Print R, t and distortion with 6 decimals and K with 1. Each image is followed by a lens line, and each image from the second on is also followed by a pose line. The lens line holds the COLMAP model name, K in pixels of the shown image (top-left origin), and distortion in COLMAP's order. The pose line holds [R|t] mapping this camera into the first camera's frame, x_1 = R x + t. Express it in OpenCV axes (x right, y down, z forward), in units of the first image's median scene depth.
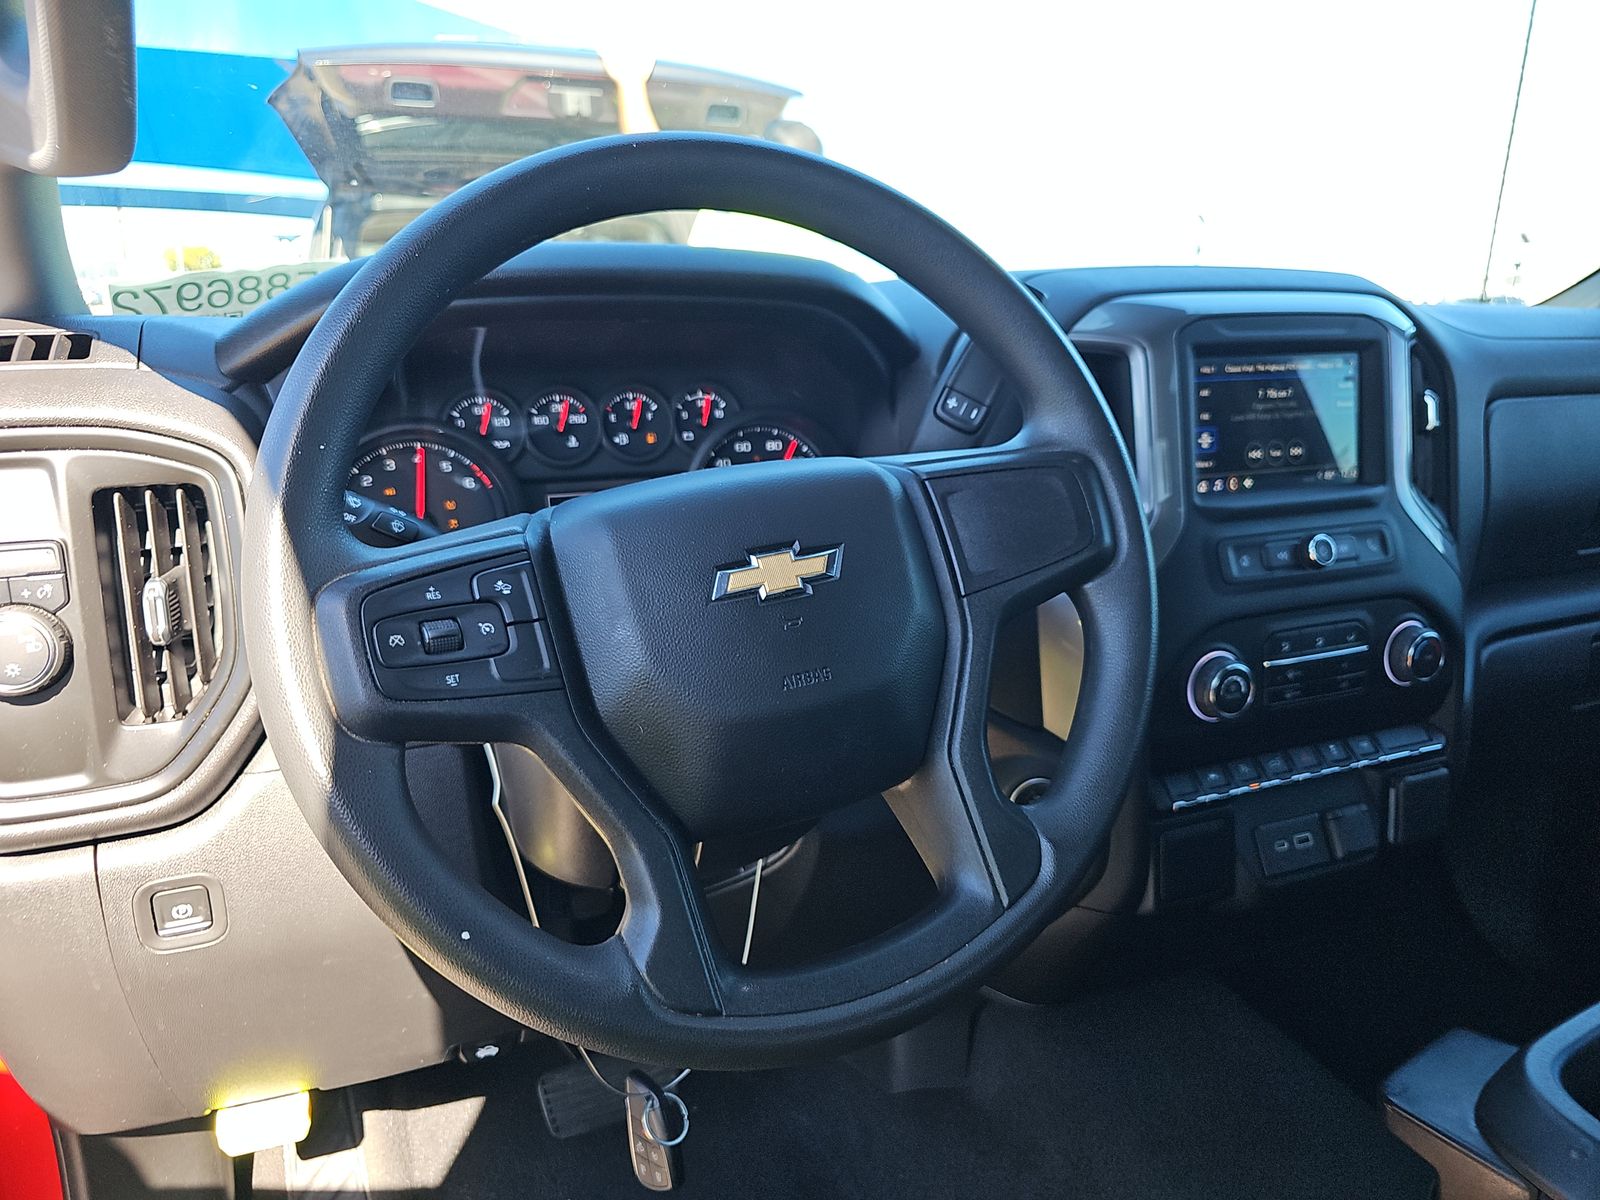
lens RADIAL K [[1099.6, 0, 800.0], [0, 1099.6, 600.0], [0, 0, 1]] dist [0.085383, -0.157045]
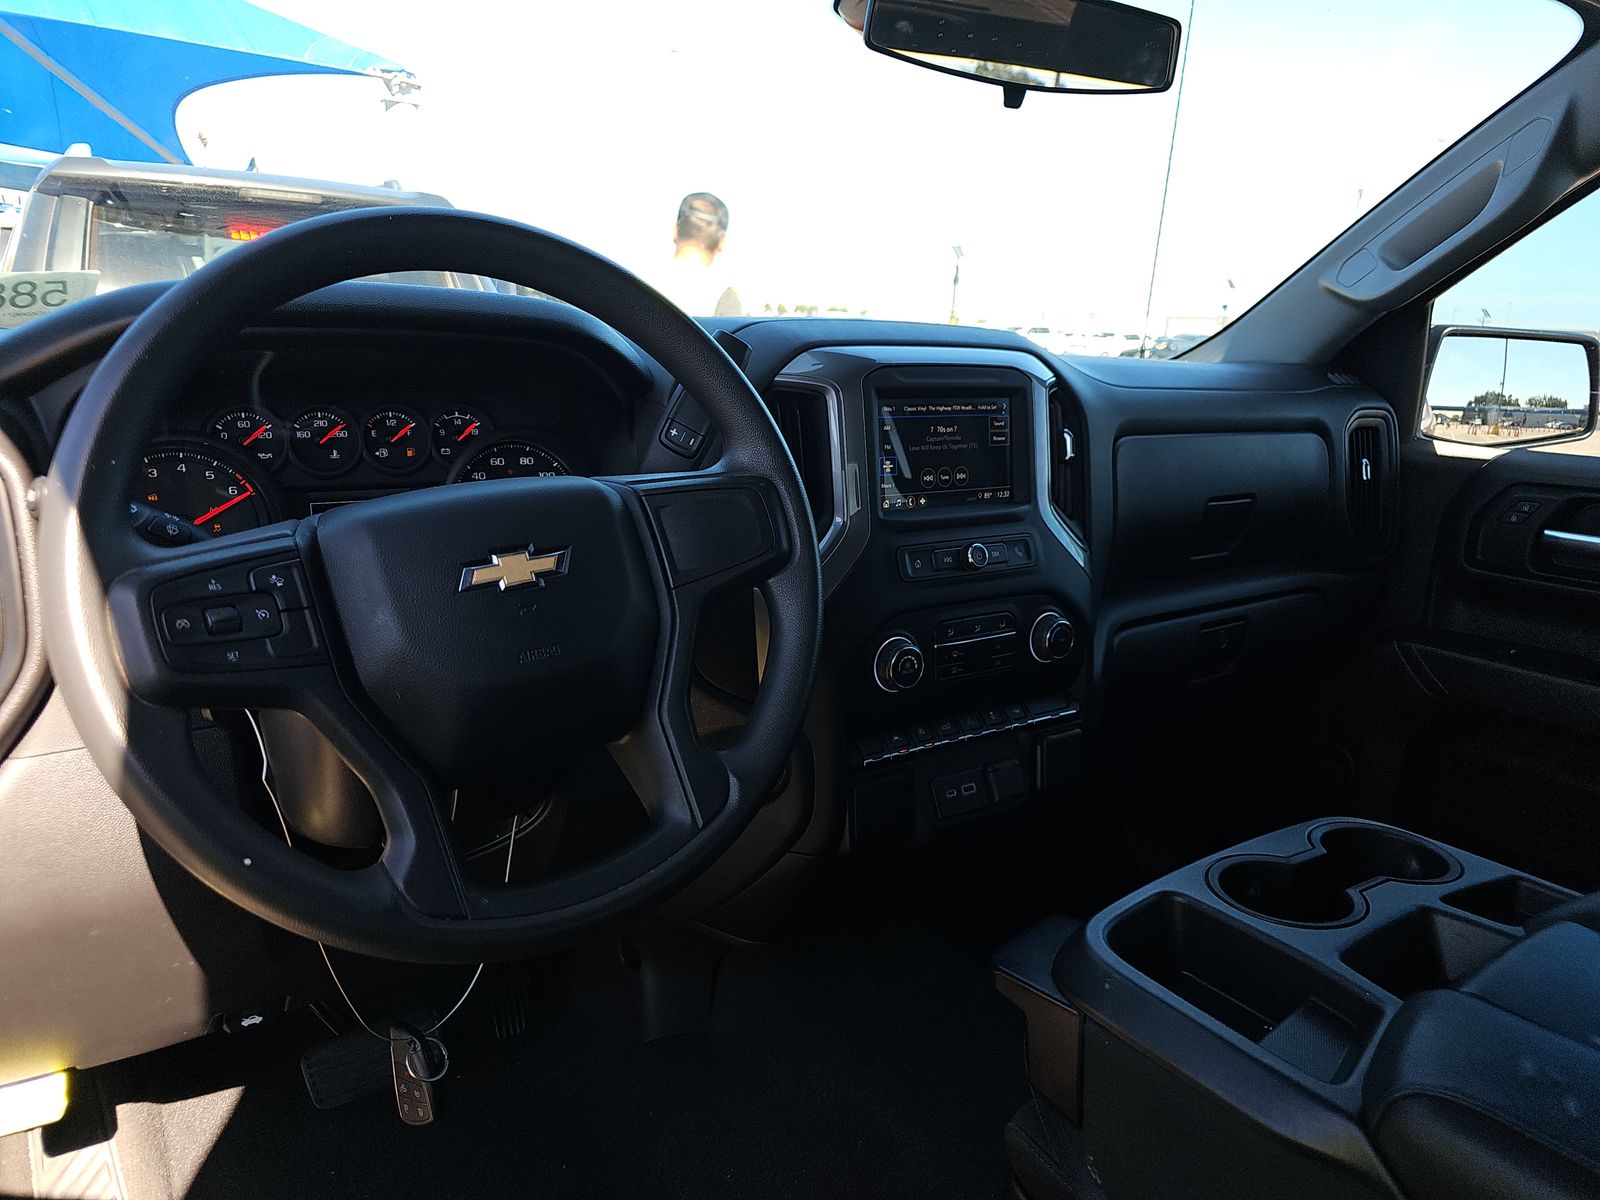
lens RADIAL K [[1094.4, 0, 818.5], [0, 1094.4, 603.6], [0, 0, 1]] dist [0.051632, -0.047190]
pose [[0.977302, -0.006328, 0.211756, 0.032388], [0.007125, 0.999970, -0.003001, 0.012729], [-0.211731, 0.004441, 0.977318, -0.181412]]
